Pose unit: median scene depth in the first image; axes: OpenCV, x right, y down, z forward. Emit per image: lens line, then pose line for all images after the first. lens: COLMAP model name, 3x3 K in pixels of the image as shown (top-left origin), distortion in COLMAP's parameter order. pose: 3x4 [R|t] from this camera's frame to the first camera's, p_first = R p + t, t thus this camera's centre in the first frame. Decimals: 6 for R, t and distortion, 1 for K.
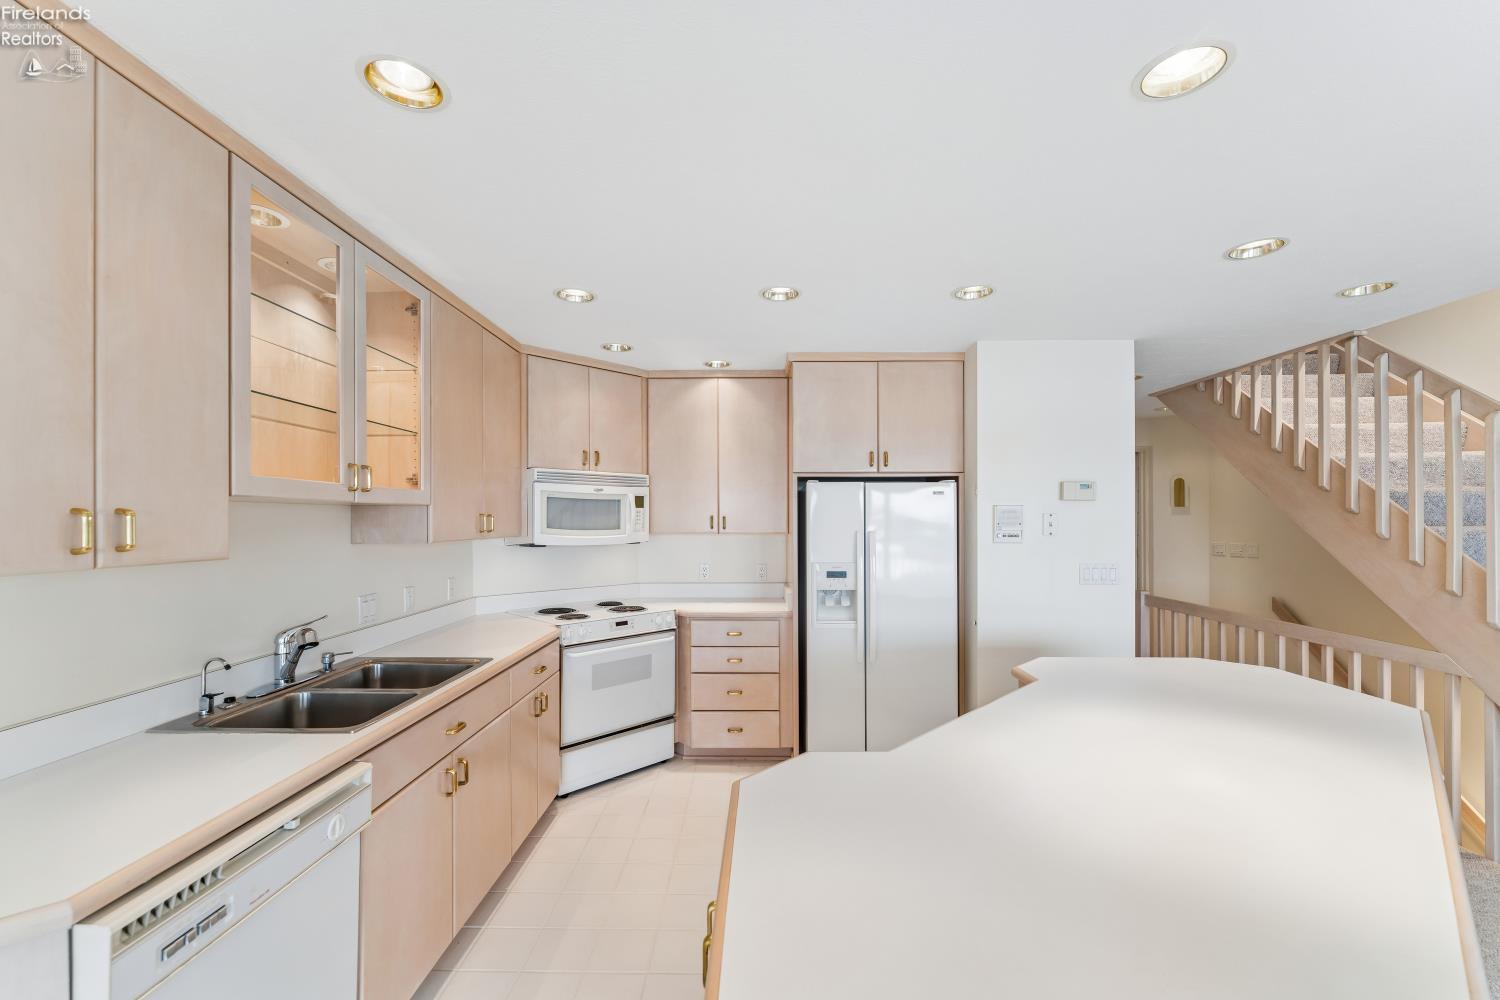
lens RADIAL K [[603.9, 0, 747.0], [0, 603.9, 518.7], [0, 0, 1]] dist [-0.001262, -0.000075]
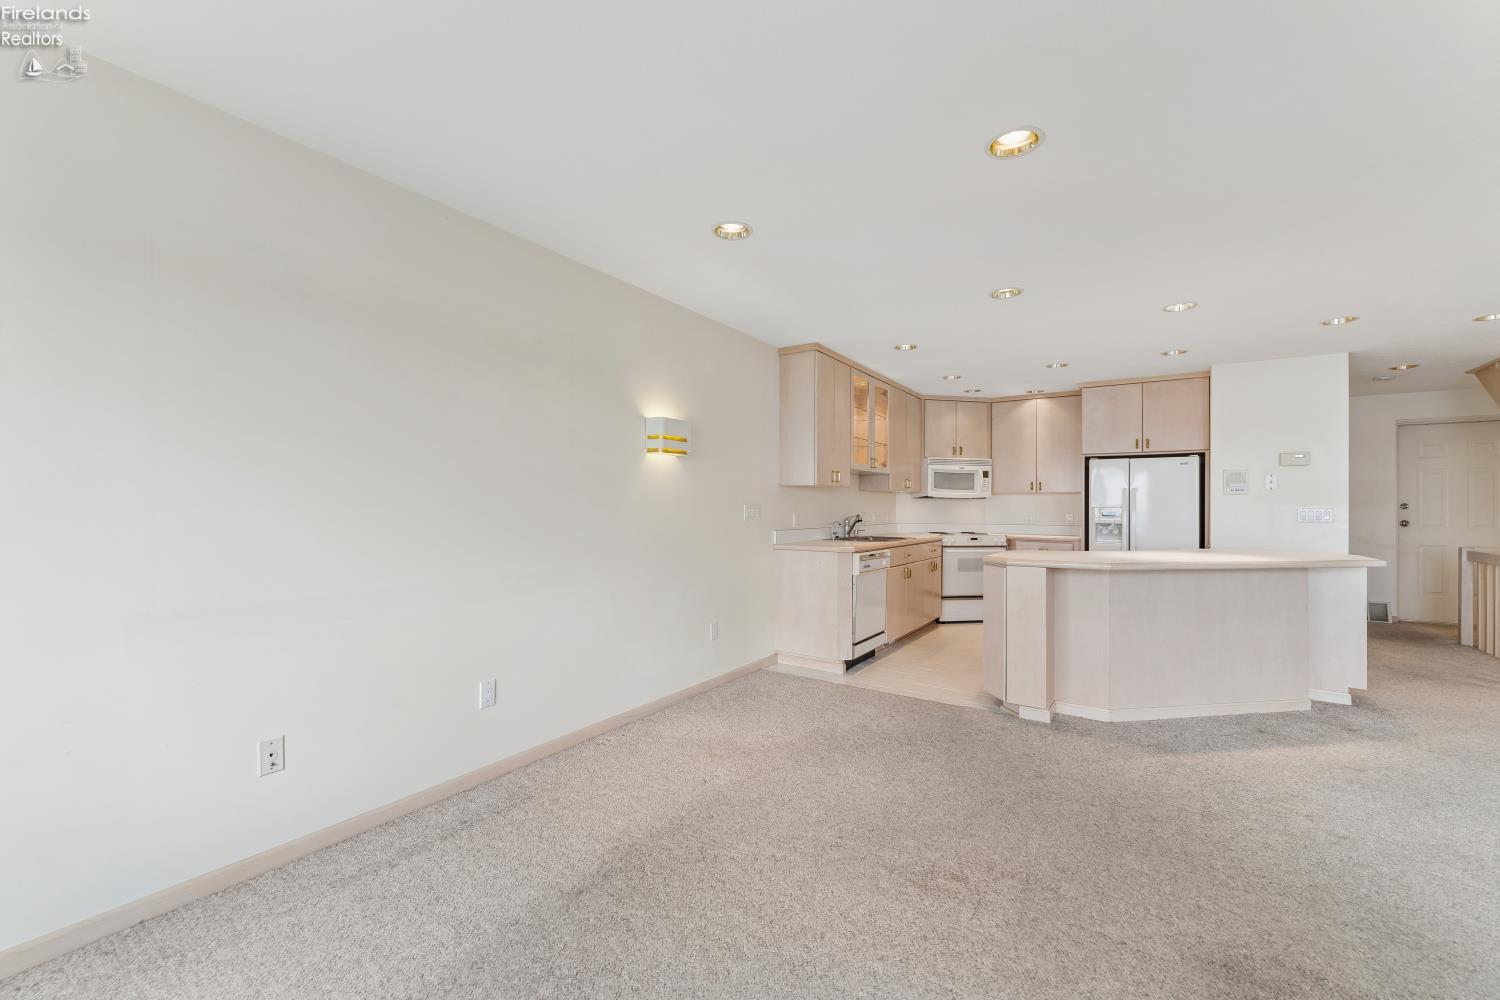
lens RADIAL K [[598.7, 0, 746.2], [0, 598.7, 505.5], [0, 0, 1]] dist [-0.002406, -0.000210]
pose [[0.836287, 0.006817, -0.548249, 0.211202], [-0.008209, 0.999966, -0.000087, 0.074462], [0.548230, 0.004574, 0.836315, -0.908389]]
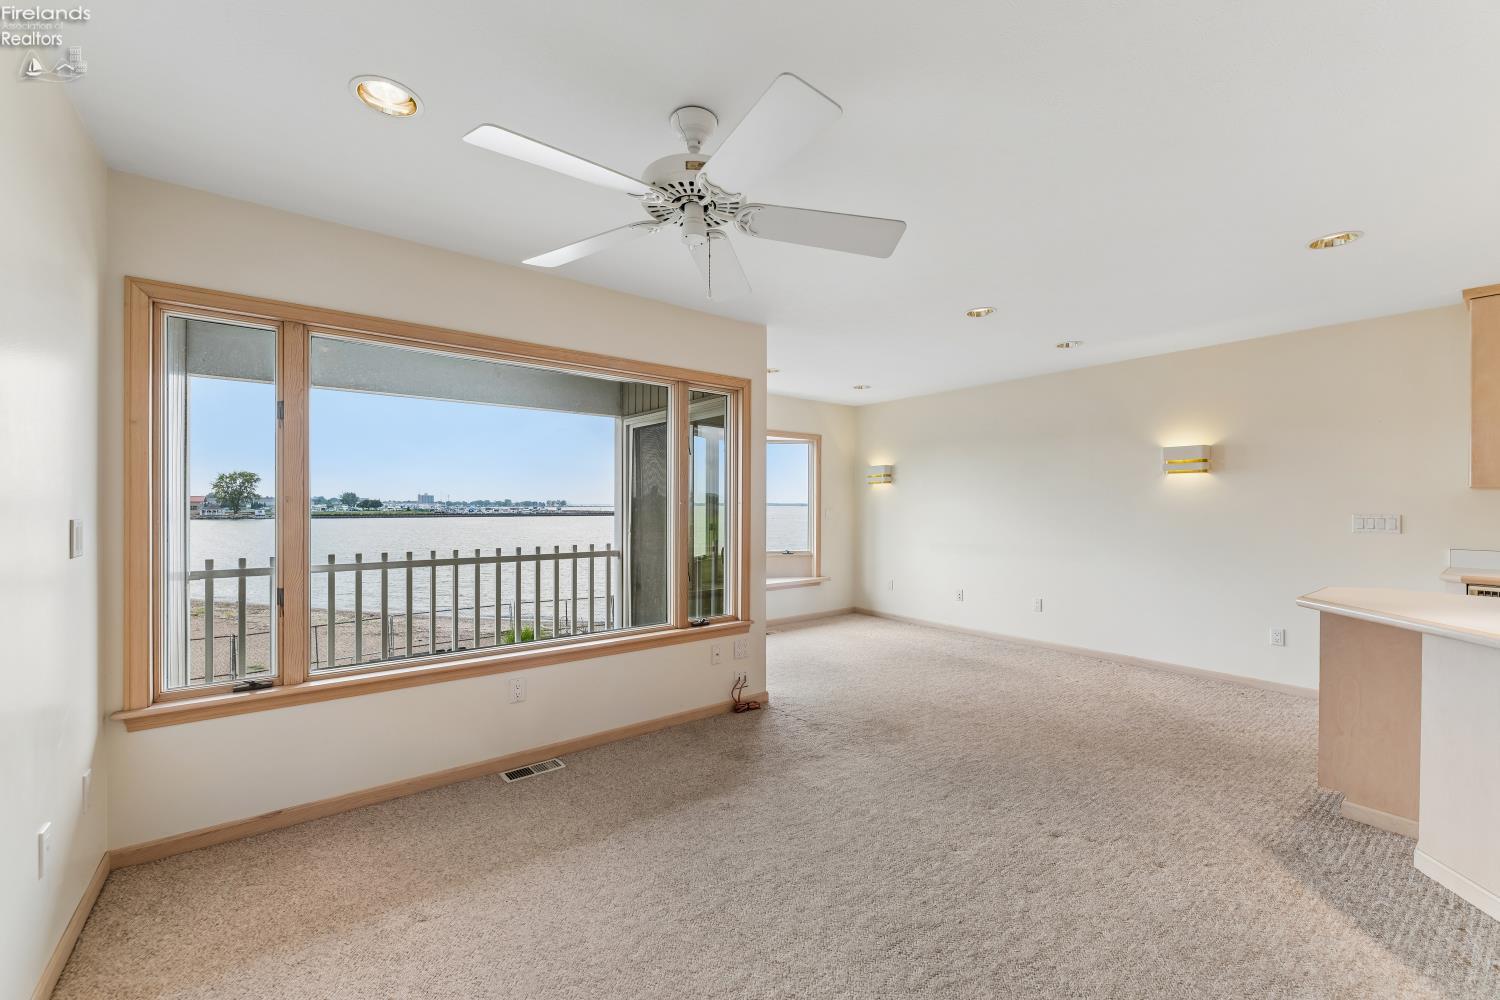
lens RADIAL K [[598.7, 0, 746.2], [0, 598.7, 505.5], [0, 0, 1]] dist [-0.002406, -0.000210]
pose [[-0.778842, 0.002244, -0.627216, 1.078091], [-0.000319, 0.999992, 0.003973, 0.052319], [0.627220, 0.003295, -0.778835, 0.270084]]
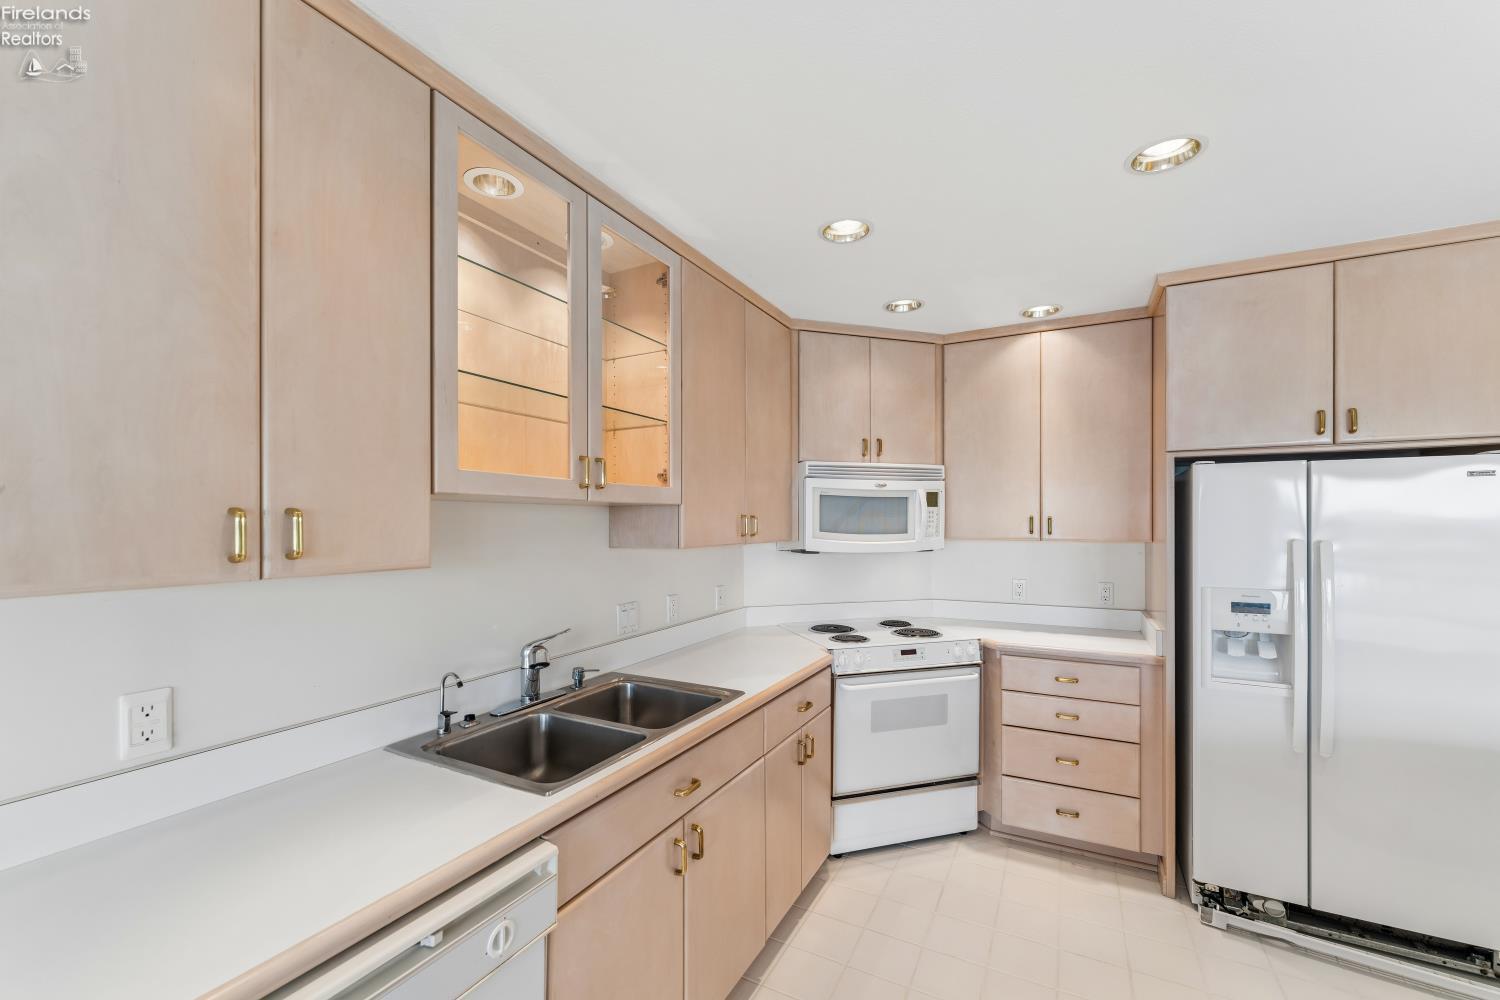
lens RADIAL K [[608.6, 0, 751.0], [0, 608.6, 523.4], [0, 0, 1]] dist [-0.000314, -0.000054]
pose [[0.890795, 0.001434, -0.454402, -0.028062], [0.000487, 0.999991, 0.004111, 0.000432], [0.454404, -0.003883, 0.890787, 0.187625]]
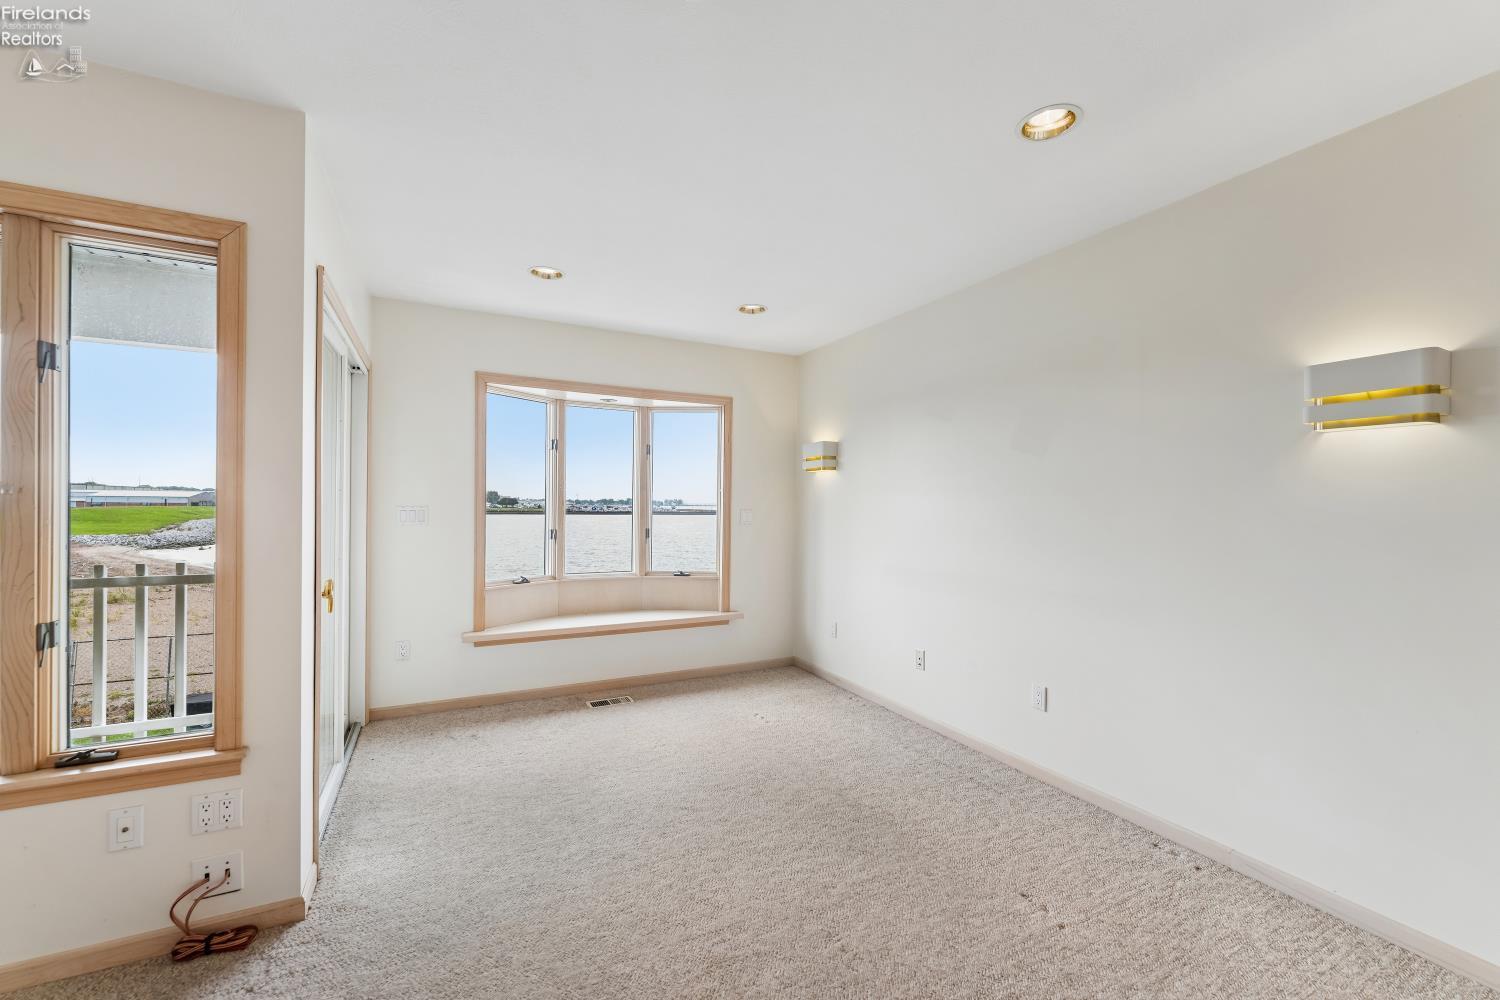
lens RADIAL K [[599.6, 0, 743.9], [0, 599.6, 508.6], [0, 0, 1]] dist [-0.003135, -0.000364]
pose [[-0.884425, -0.002686, -0.466674, 0.253125], [-0.008257, 0.999917, 0.009894, 0.056552], [0.466608, 0.012604, -0.884374, 0.062672]]
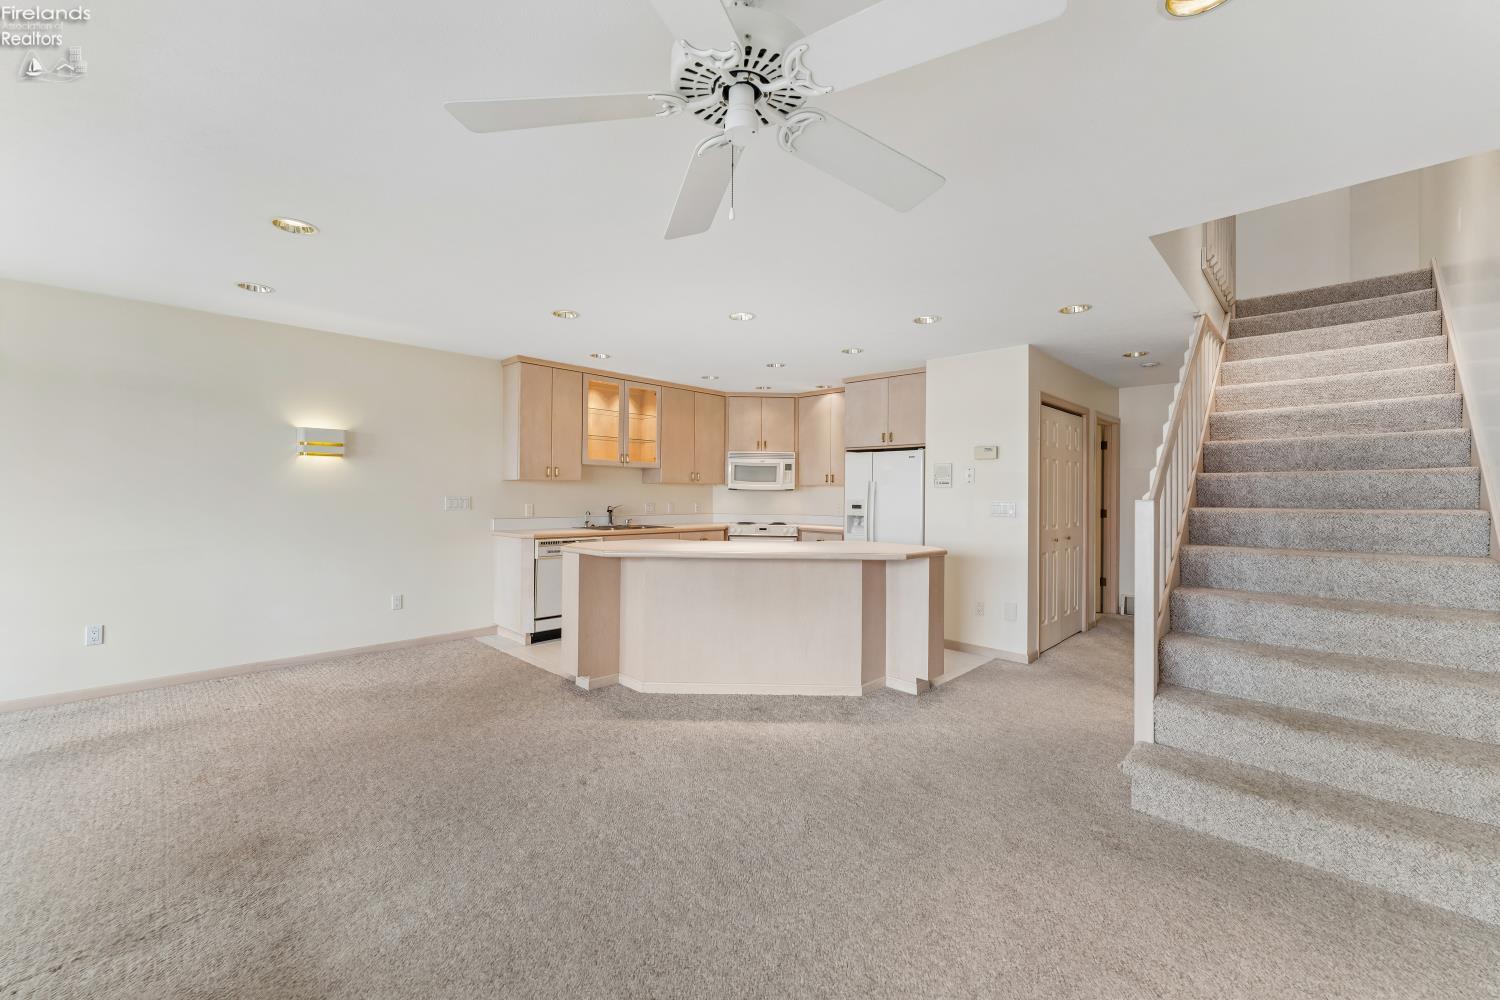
lens RADIAL K [[602.9, 0, 745.8], [0, 602.9, 490.3], [0, 0, 1]] dist [-0.001475, -0.000102]
pose [[0.728439, 0.005479, -0.685089, 1.058345], [-0.011230, 0.999929, -0.003944, 0.054707], [0.685019, 0.010567, 0.728449, -0.445443]]
